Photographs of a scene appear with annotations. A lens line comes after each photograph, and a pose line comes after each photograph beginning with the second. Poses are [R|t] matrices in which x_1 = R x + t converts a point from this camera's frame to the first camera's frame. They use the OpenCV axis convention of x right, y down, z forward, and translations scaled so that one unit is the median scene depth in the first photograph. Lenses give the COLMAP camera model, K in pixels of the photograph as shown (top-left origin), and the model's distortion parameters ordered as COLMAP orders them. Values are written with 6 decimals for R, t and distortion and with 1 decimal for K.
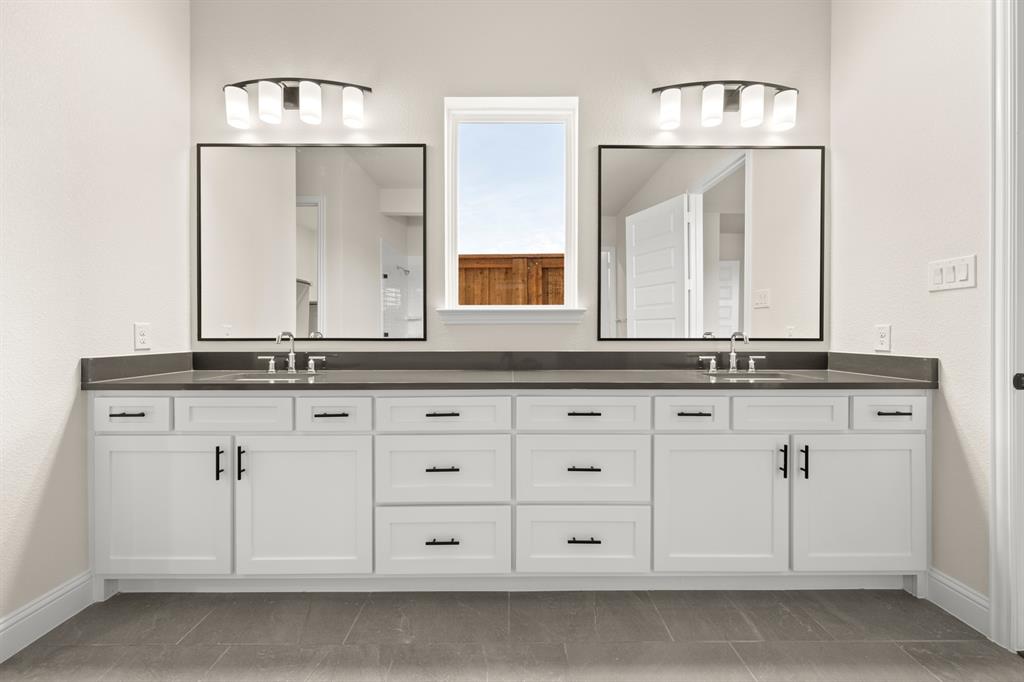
lens RADIAL K [[405.9, 0, 513.9], [0, 405.9, 334.5], [0, 0, 1]] dist [-0.000526, -0.000174]
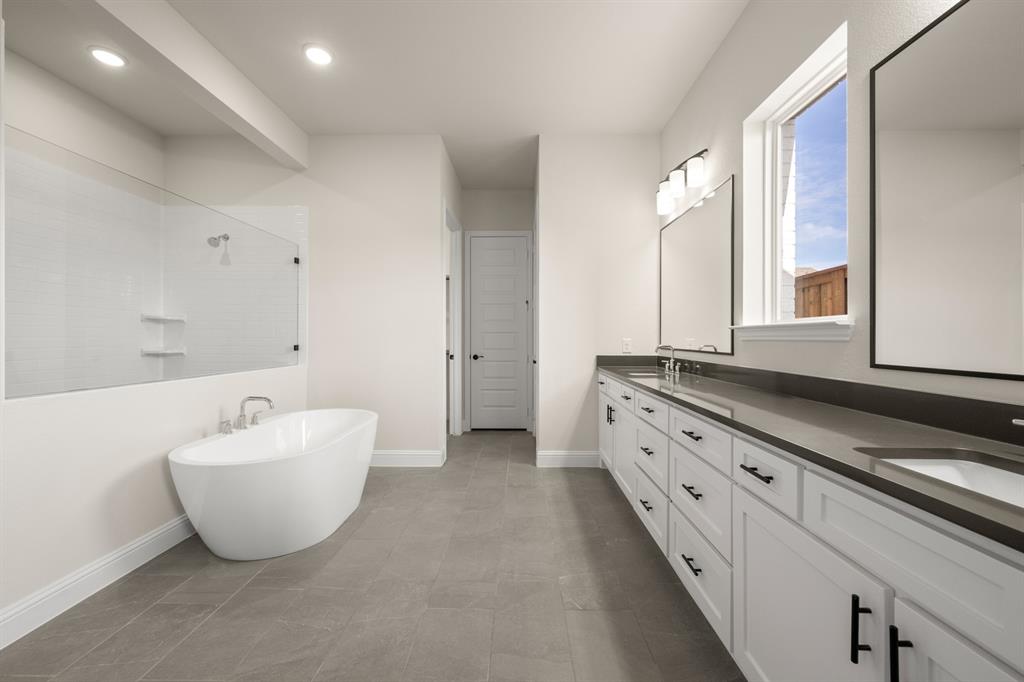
lens RADIAL K [[405.9, 0, 513.9], [0, 405.9, 334.5], [0, 0, 1]] dist [-0.000526, -0.000174]
pose [[-0.024581, -0.003842, -0.999690, 0.887254], [-0.004461, 0.999983, -0.003733, -0.033940], [0.999688, 0.004368, -0.024598, 0.445075]]
